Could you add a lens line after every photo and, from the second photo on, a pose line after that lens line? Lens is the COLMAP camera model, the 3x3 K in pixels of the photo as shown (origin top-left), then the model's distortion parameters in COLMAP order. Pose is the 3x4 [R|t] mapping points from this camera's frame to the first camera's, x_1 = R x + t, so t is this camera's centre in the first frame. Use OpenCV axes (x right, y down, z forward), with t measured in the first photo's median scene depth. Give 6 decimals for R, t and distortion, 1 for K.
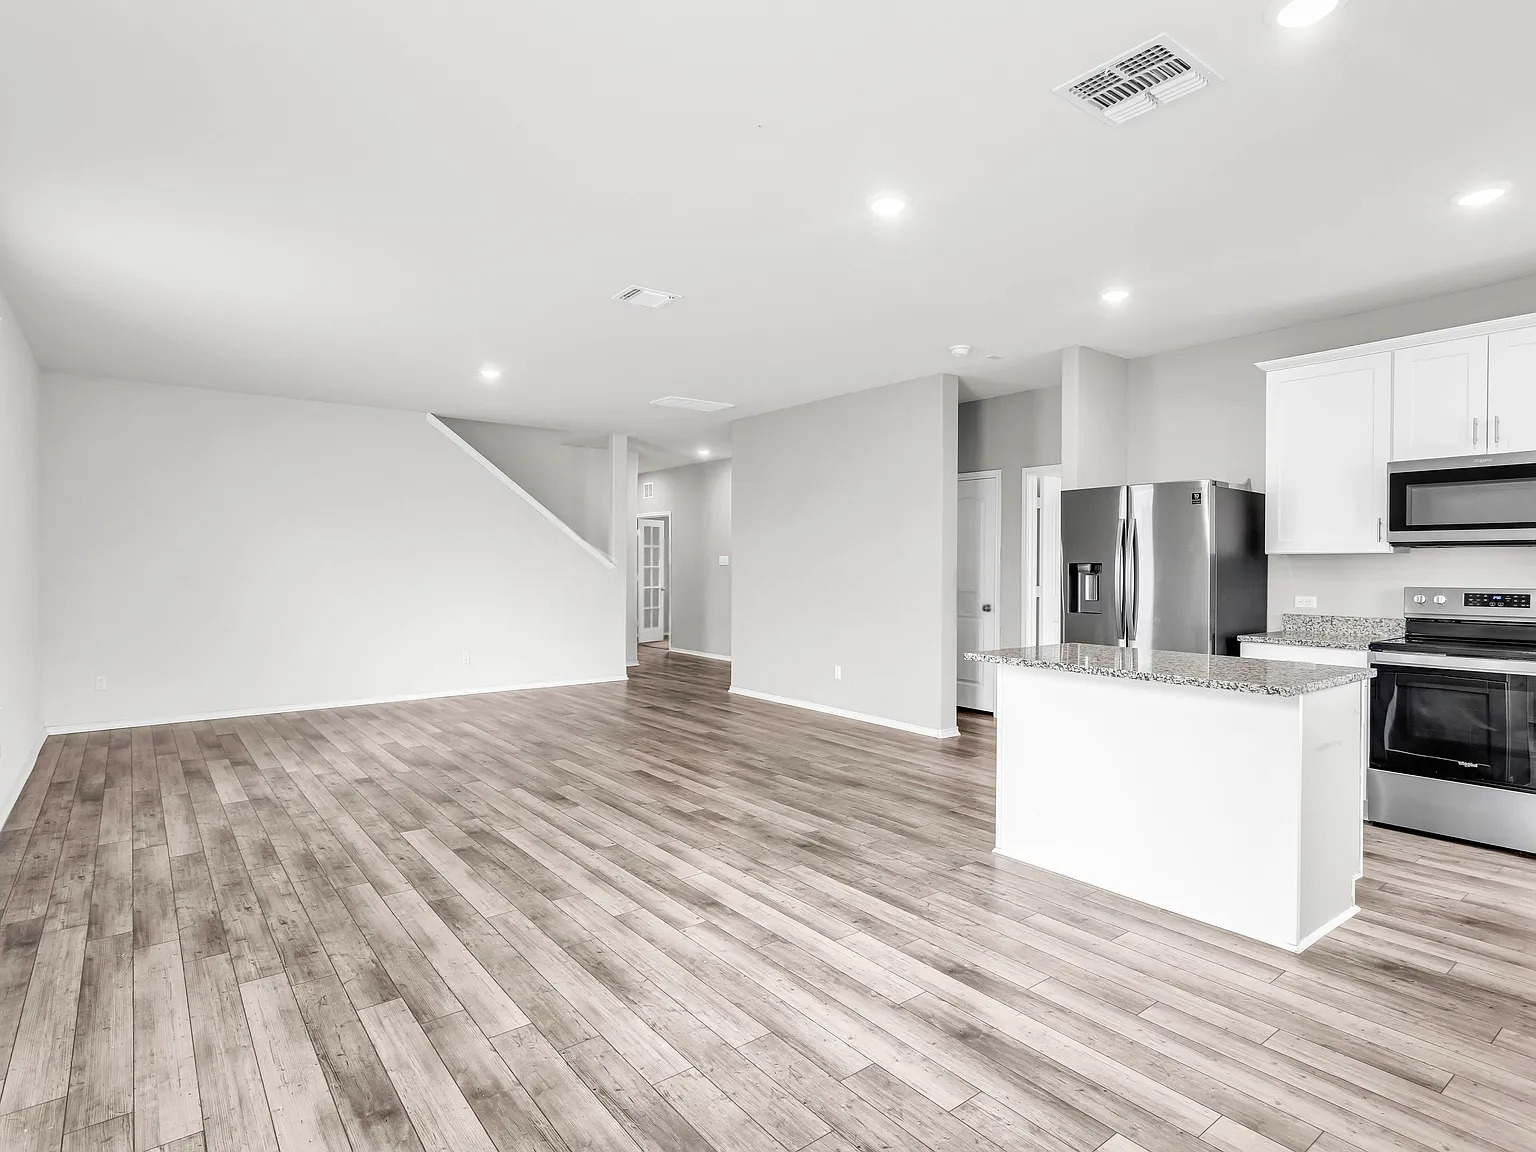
lens RADIAL K [[814.9, 0, 762.0], [0, 814.9, 576.6], [0, 0, 1]] dist [0.000267, 0.001682]
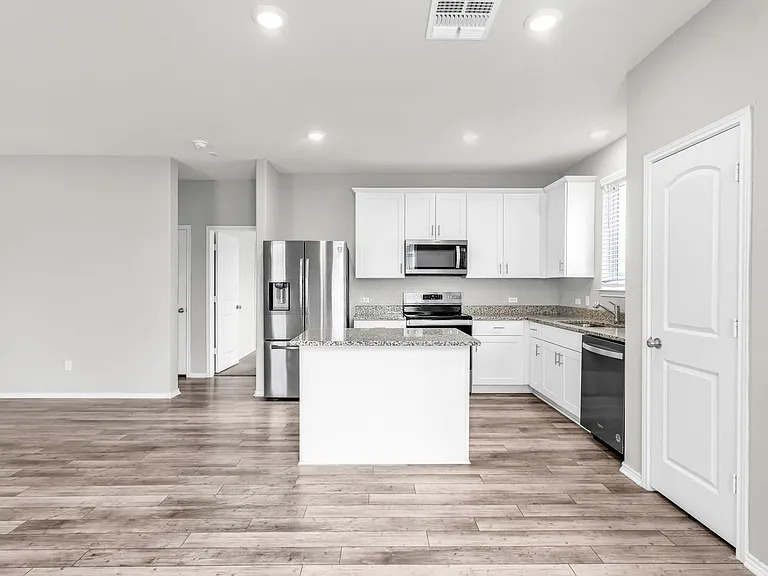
lens RADIAL K [[407.5, 0, 381.0], [0, 407.5, 288.3], [0, 0, 1]] dist [0.000267, 0.001682]
pose [[0.603386, -0.010449, 0.797381, -0.227719], [0.012328, 0.999917, 0.003775, -0.005680], [-0.797354, 0.007552, 0.603464, 0.360044]]
